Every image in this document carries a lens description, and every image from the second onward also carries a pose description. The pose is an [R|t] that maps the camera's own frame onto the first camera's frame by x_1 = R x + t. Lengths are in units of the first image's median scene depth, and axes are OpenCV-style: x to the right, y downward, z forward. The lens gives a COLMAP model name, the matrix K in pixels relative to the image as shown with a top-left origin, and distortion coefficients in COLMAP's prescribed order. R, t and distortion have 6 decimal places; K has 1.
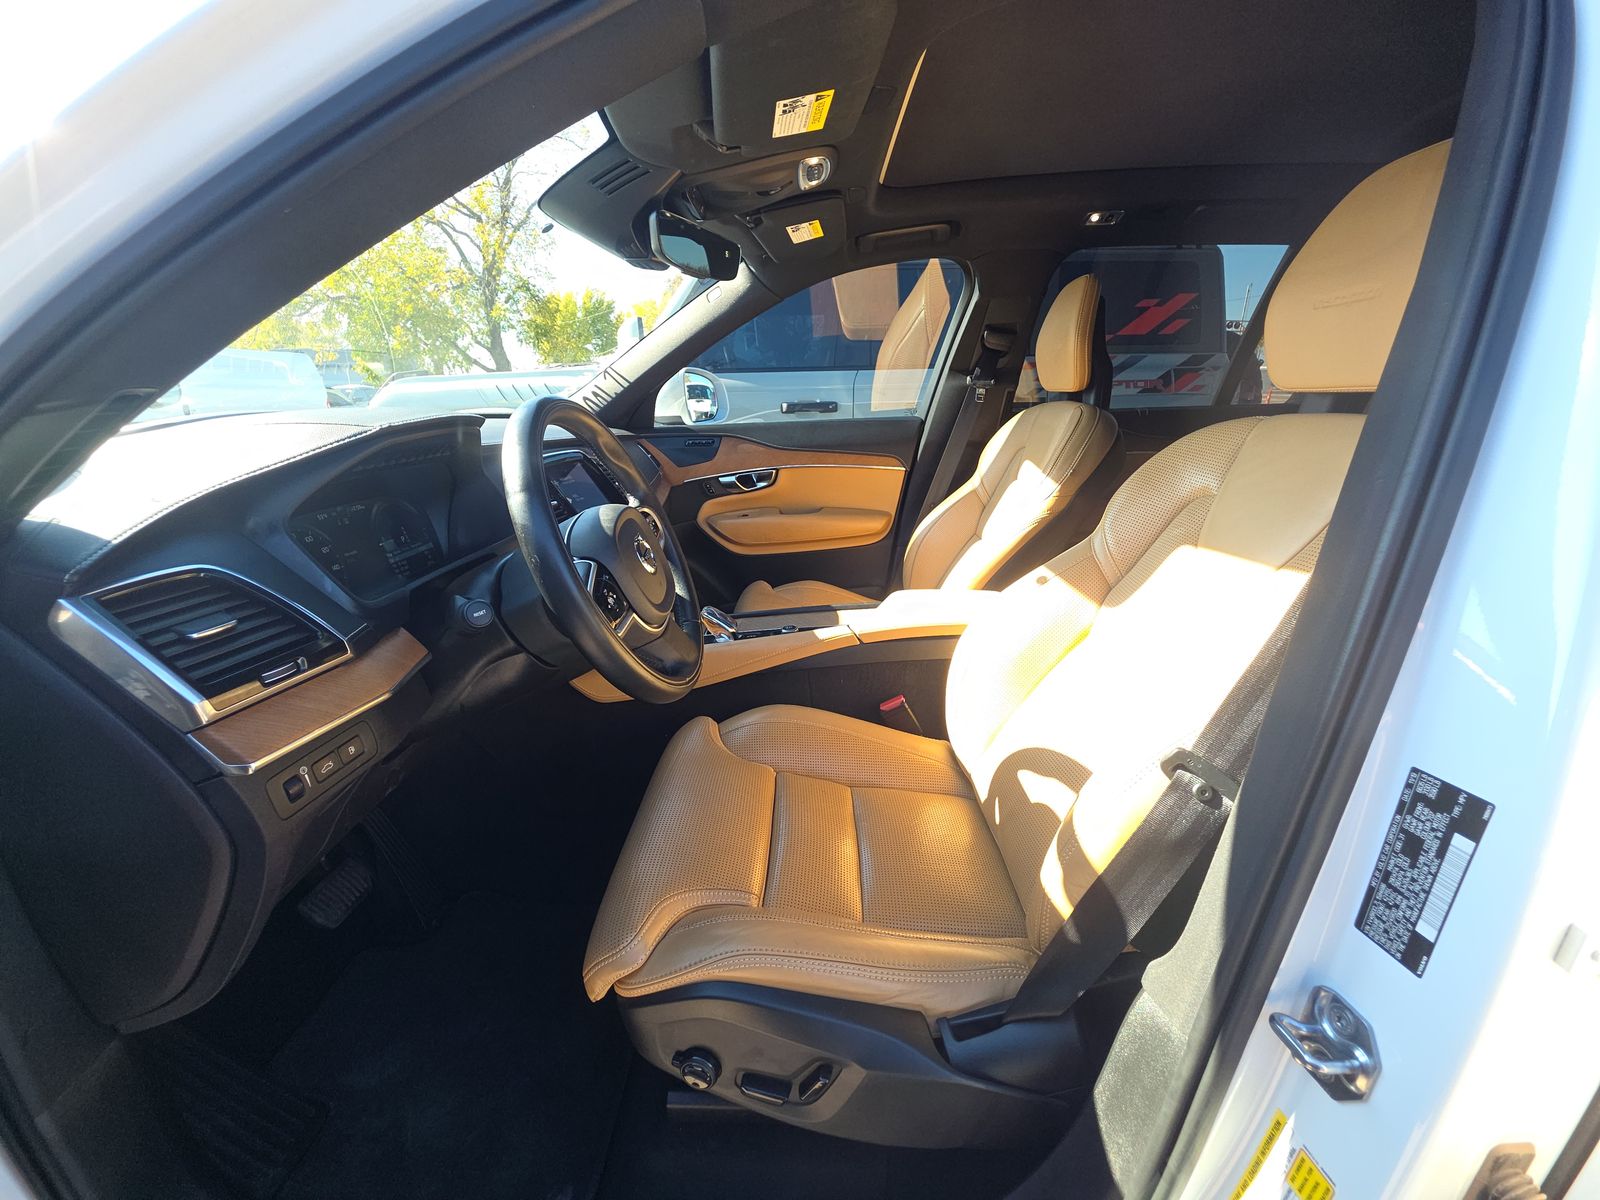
lens RADIAL K [[636.3, 0, 805.6], [0, 636.3, 600.3], [0, 0, 1]] dist [0.011297, -0.008506]
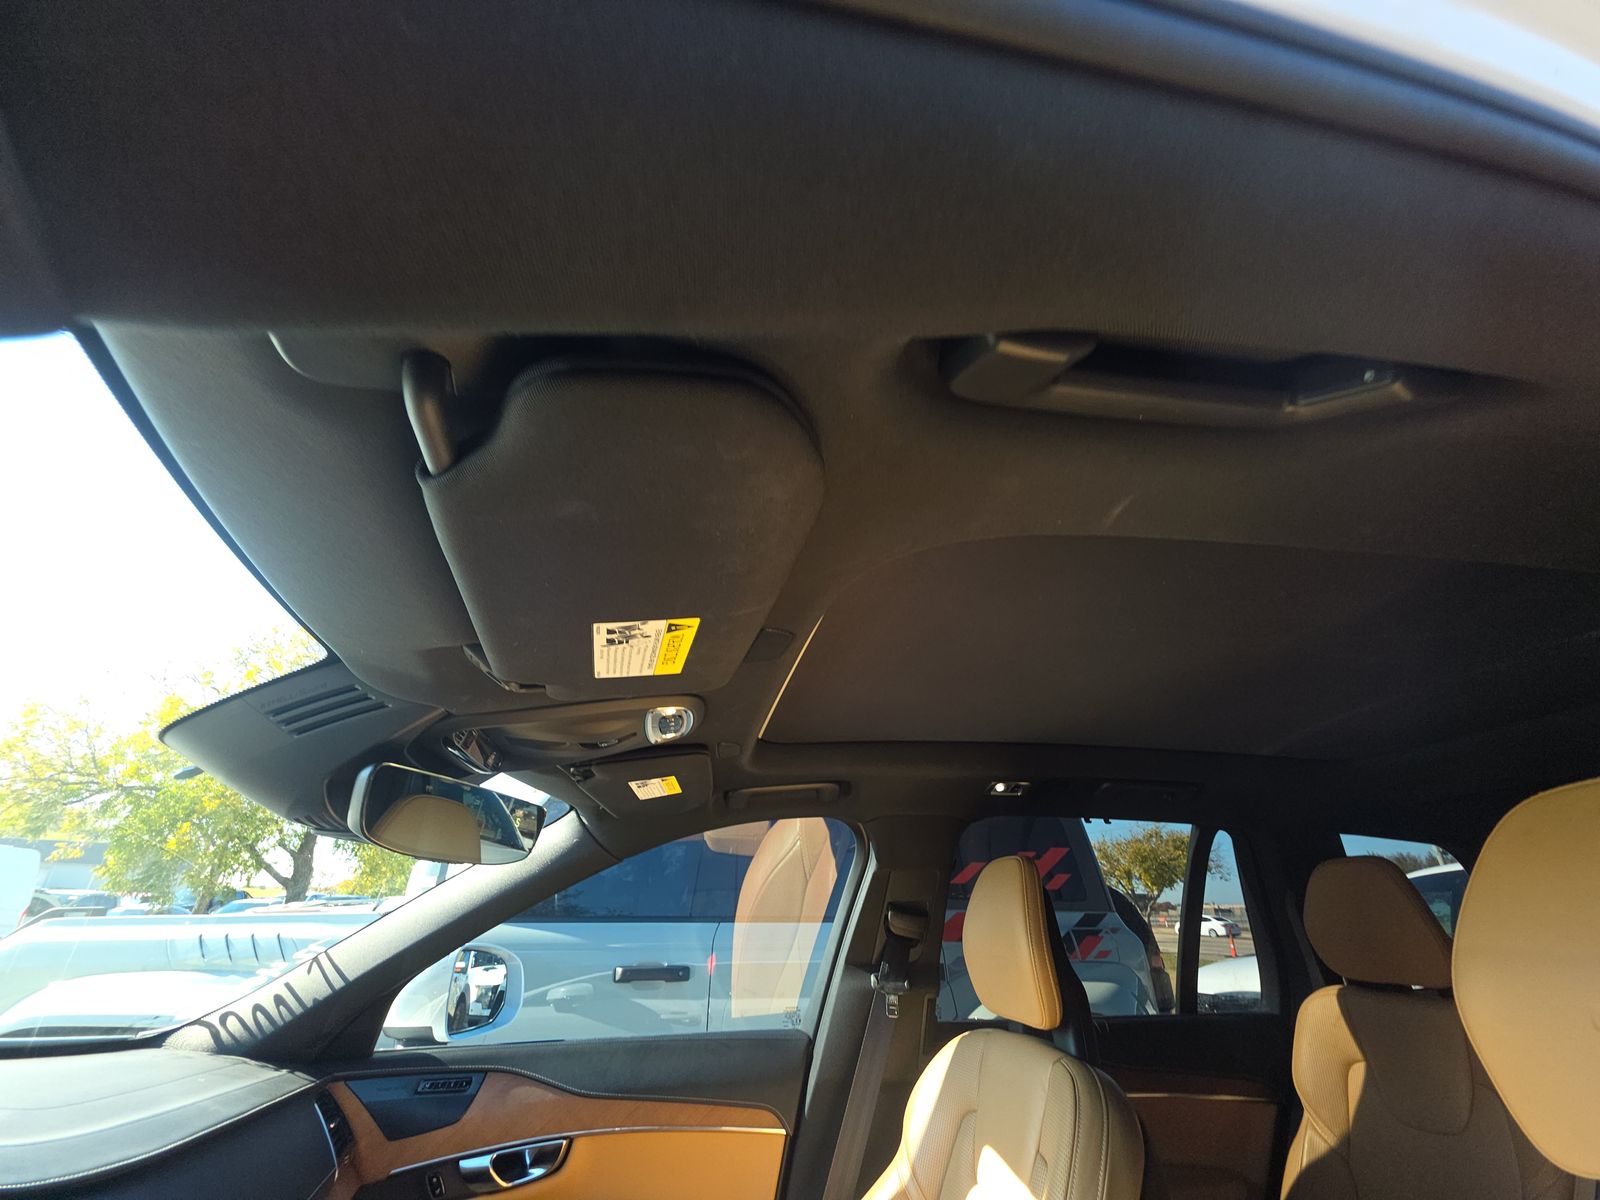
lens RADIAL K [[636.3, 0, 805.6], [0, 636.3, 600.3], [0, 0, 1]] dist [0.011297, -0.008506]
pose [[0.979812, 0.108483, 0.167930, 0.019720], [0.038654, 0.721330, -0.691512, -0.200019], [-0.196150, 0.684043, 0.702574, 0.276641]]
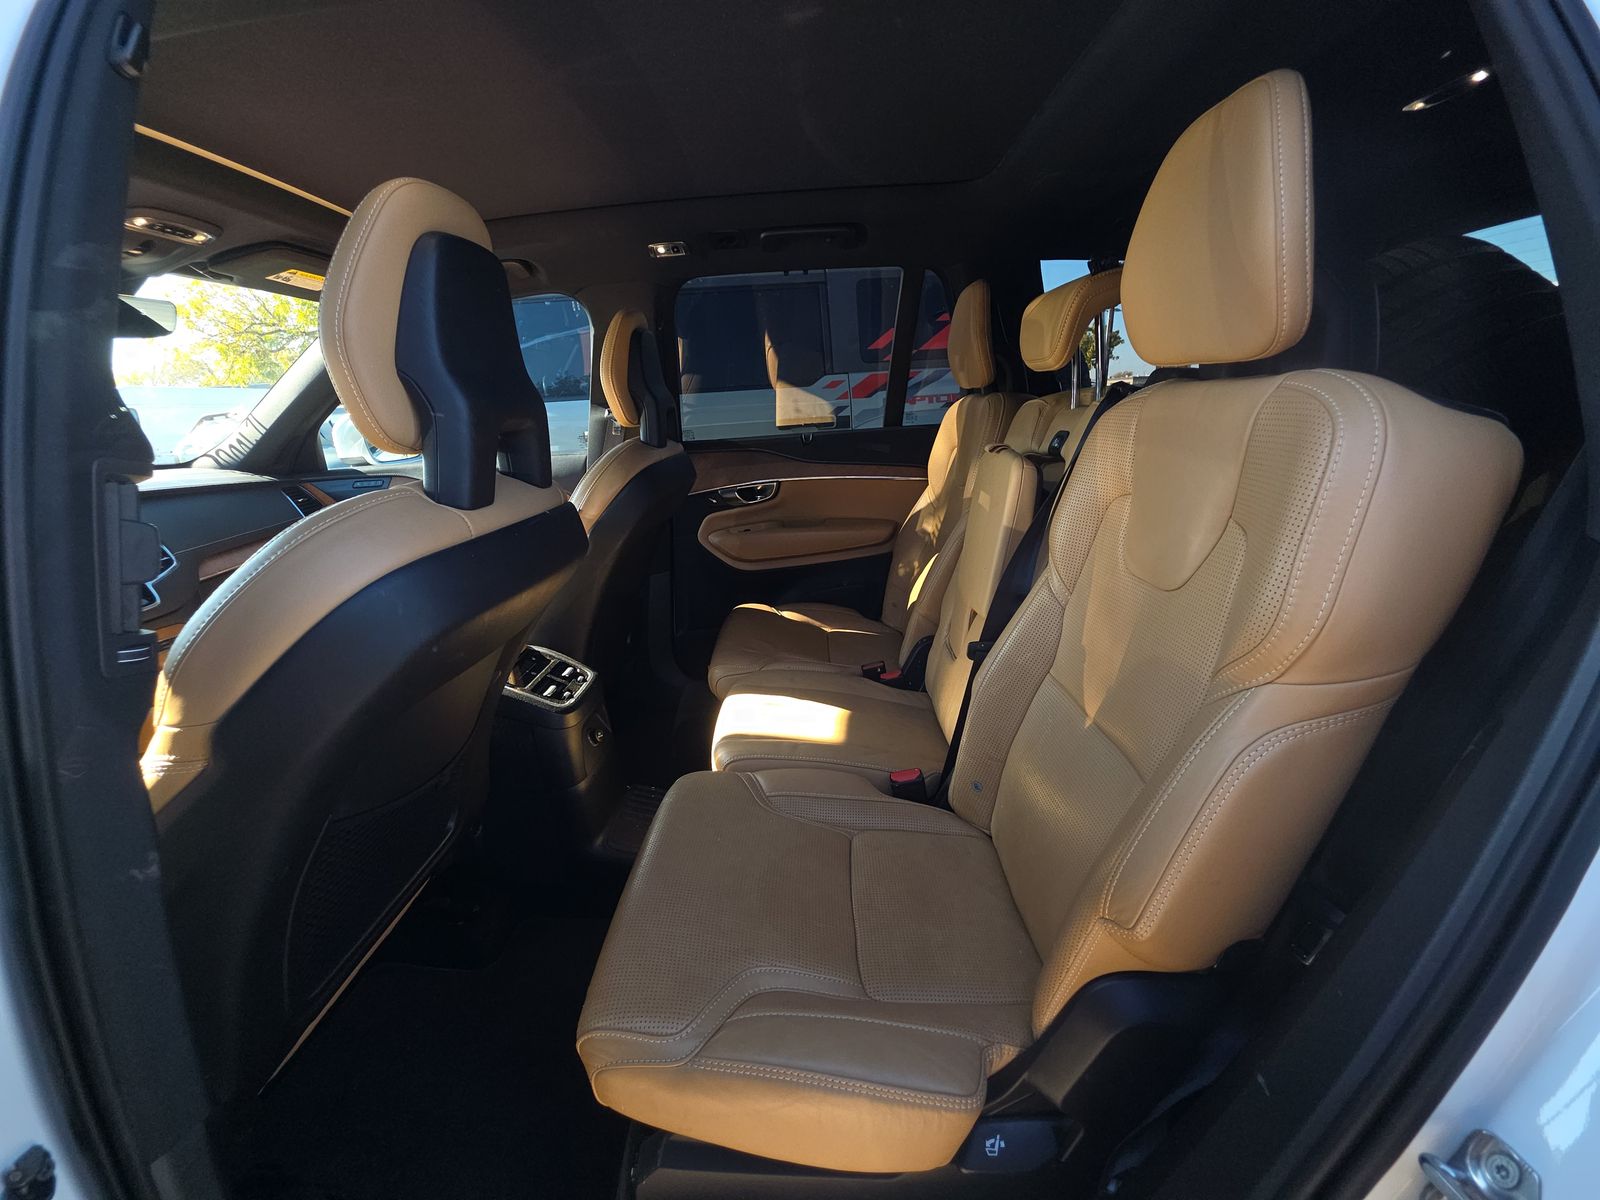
lens RADIAL K [[636.3, 0, 805.6], [0, 636.3, 600.3], [0, 0, 1]] dist [0.011297, -0.008506]
pose [[0.999216, -0.032721, -0.022281, 0.709497], [0.032356, 0.999340, -0.016540, -0.038525], [0.022808, 0.015806, 0.999615, 0.034499]]
